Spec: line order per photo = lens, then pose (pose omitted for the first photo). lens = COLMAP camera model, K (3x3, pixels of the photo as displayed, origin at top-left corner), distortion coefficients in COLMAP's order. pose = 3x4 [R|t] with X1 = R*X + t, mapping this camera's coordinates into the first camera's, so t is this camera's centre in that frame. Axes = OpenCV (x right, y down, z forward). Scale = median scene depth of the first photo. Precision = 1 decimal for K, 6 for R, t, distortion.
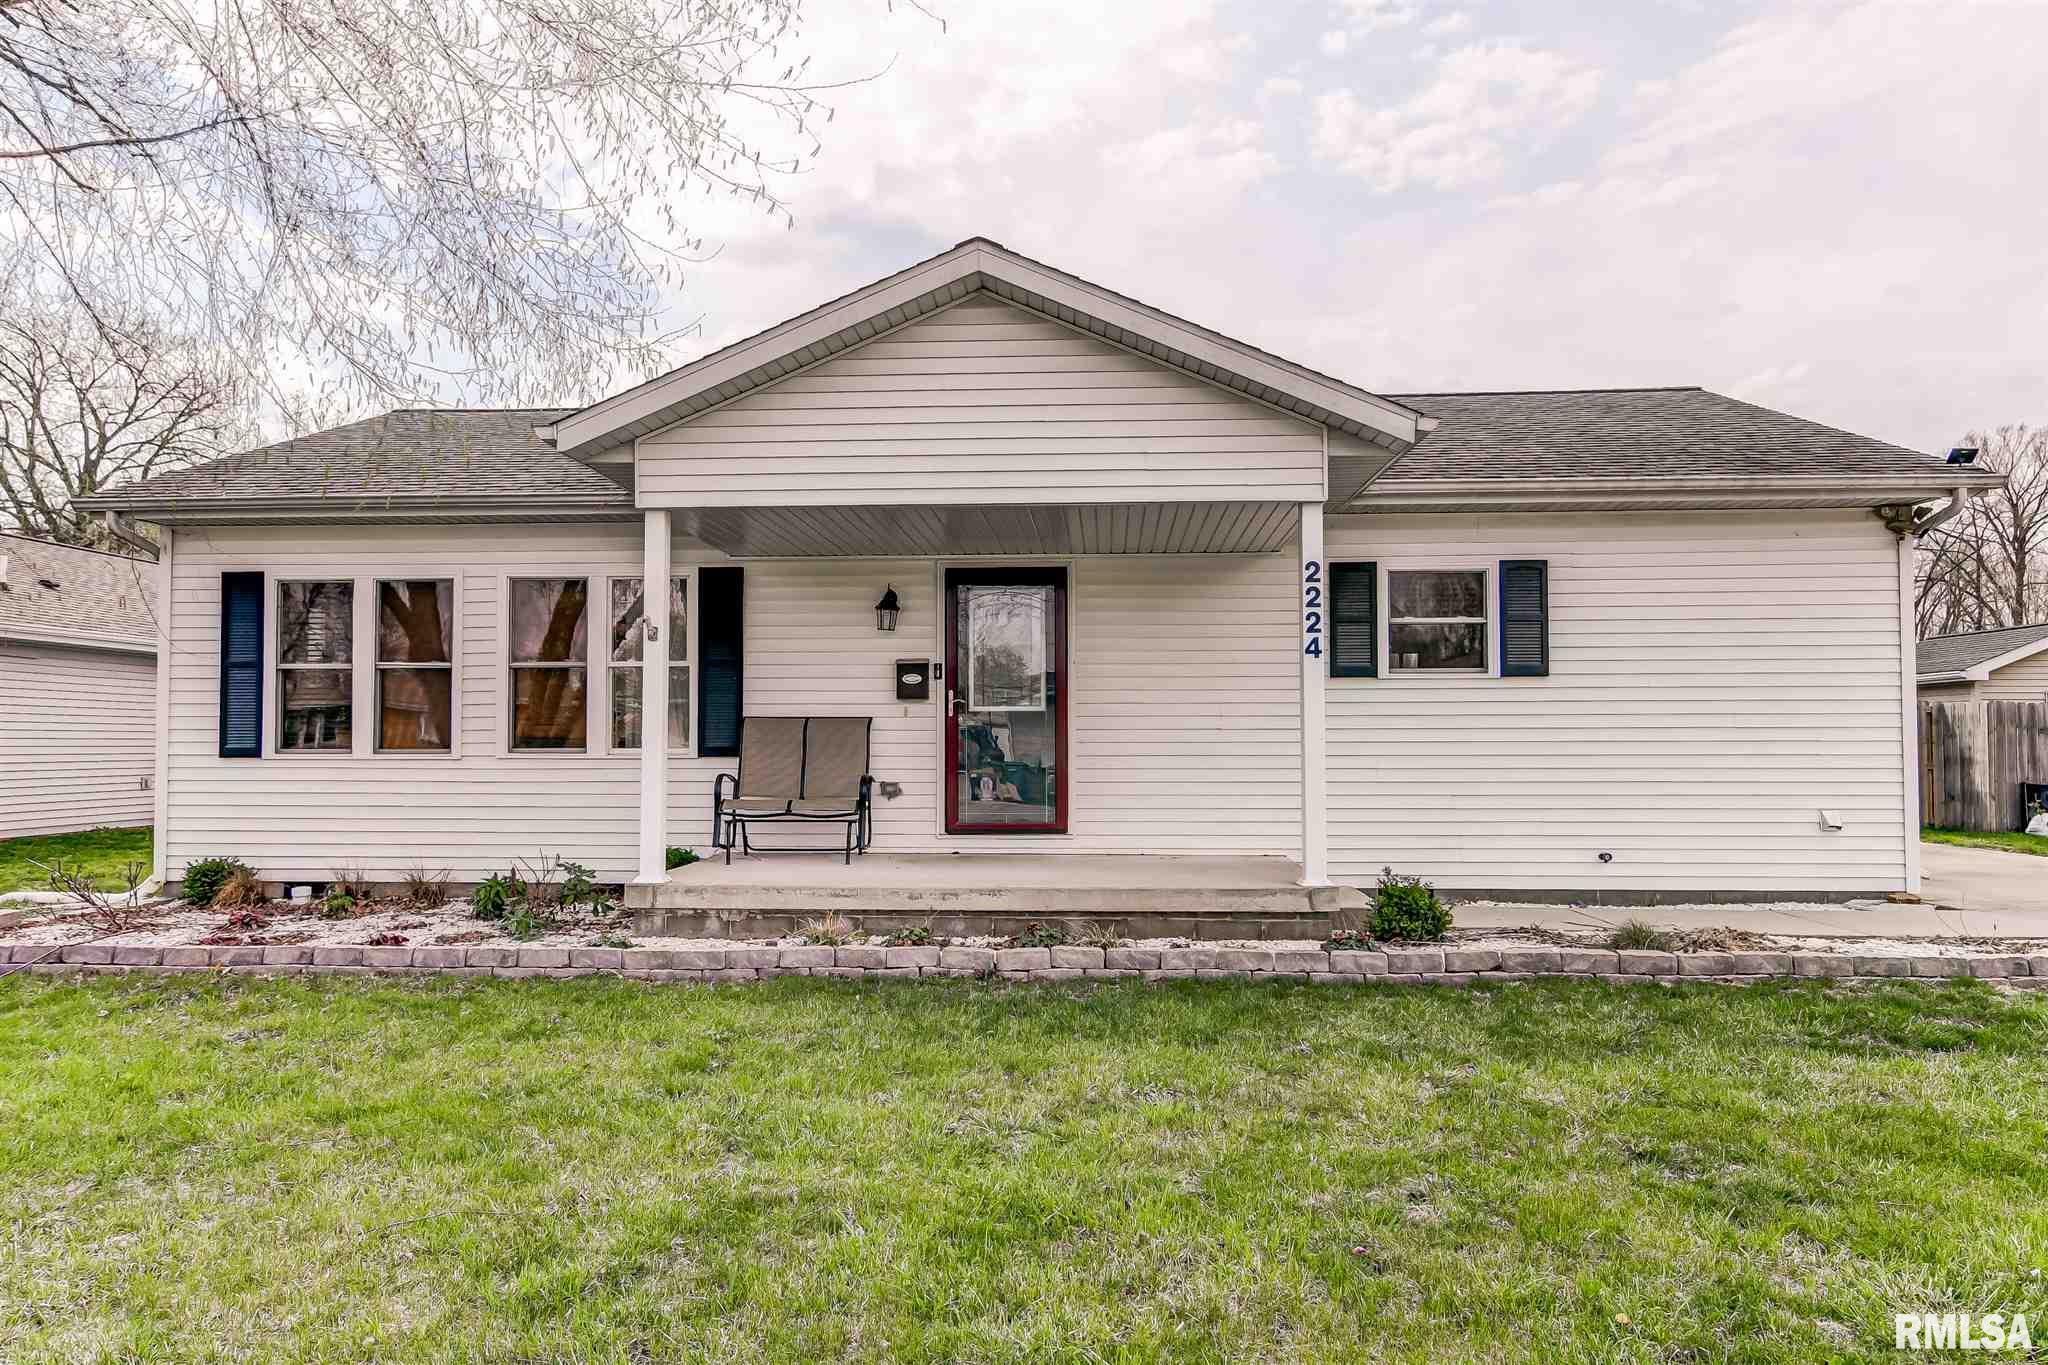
lens RADIAL K [[1225.3, 0, 1021.3], [0, 1225.3, 727.5], [0, 0, 1]] dist [0.005112, 0.000396]
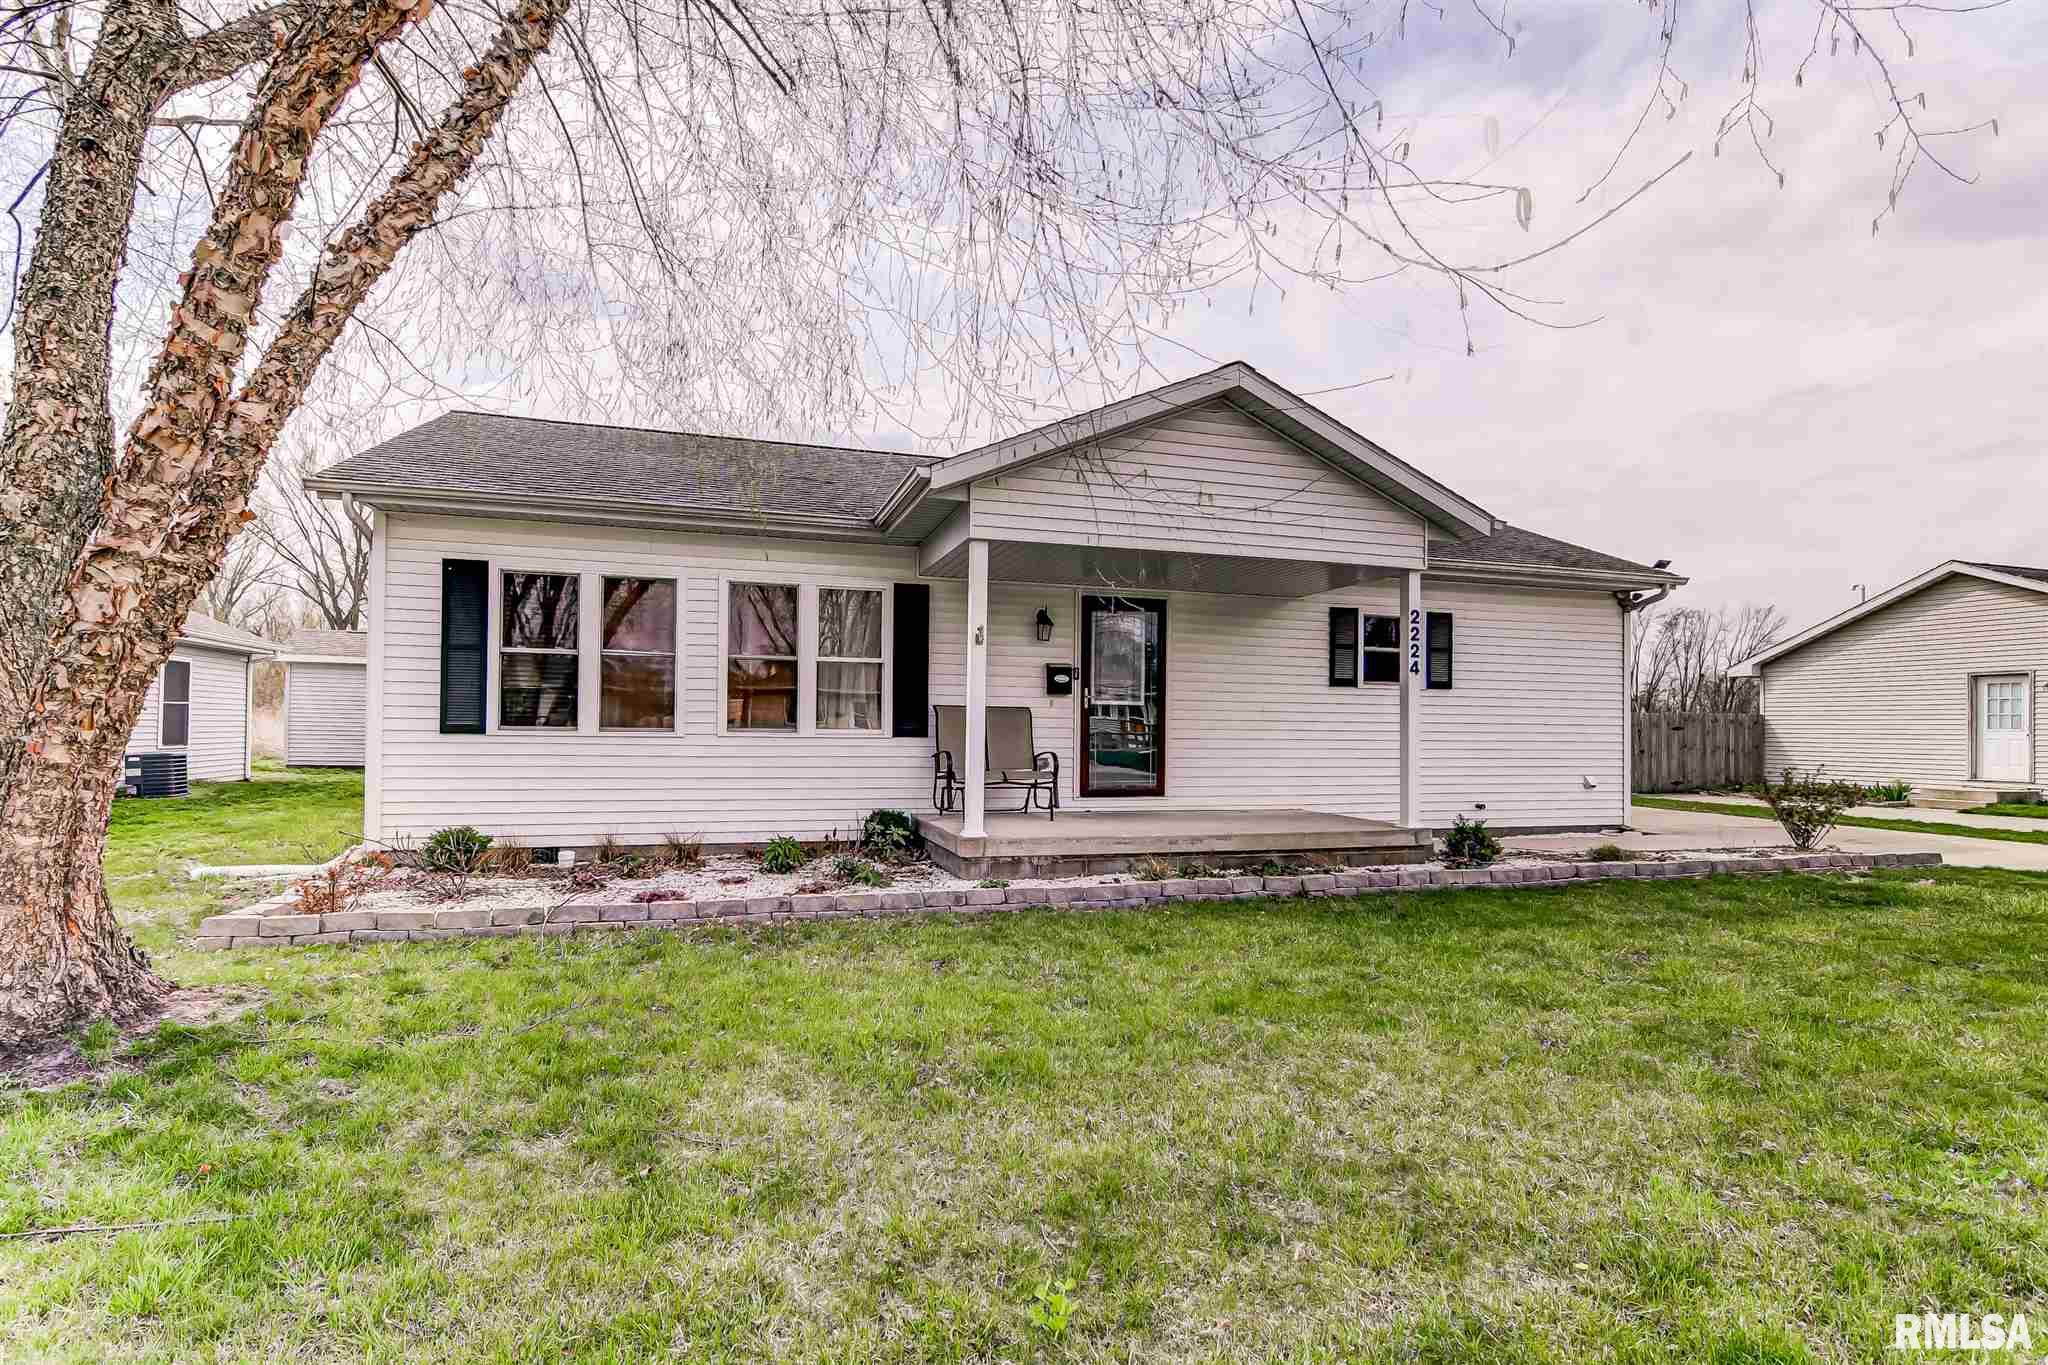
lens RADIAL K [[971.6, 0, 1031.2], [0, 971.6, 729.6], [0, 0, 1]] dist [0.003995, -0.000044]
pose [[0.940803, 0.011537, 0.338757, -0.469008], [-0.016923, 0.999773, 0.012948, 0.001730], [-0.338530, -0.017914, 0.940785, 0.034940]]
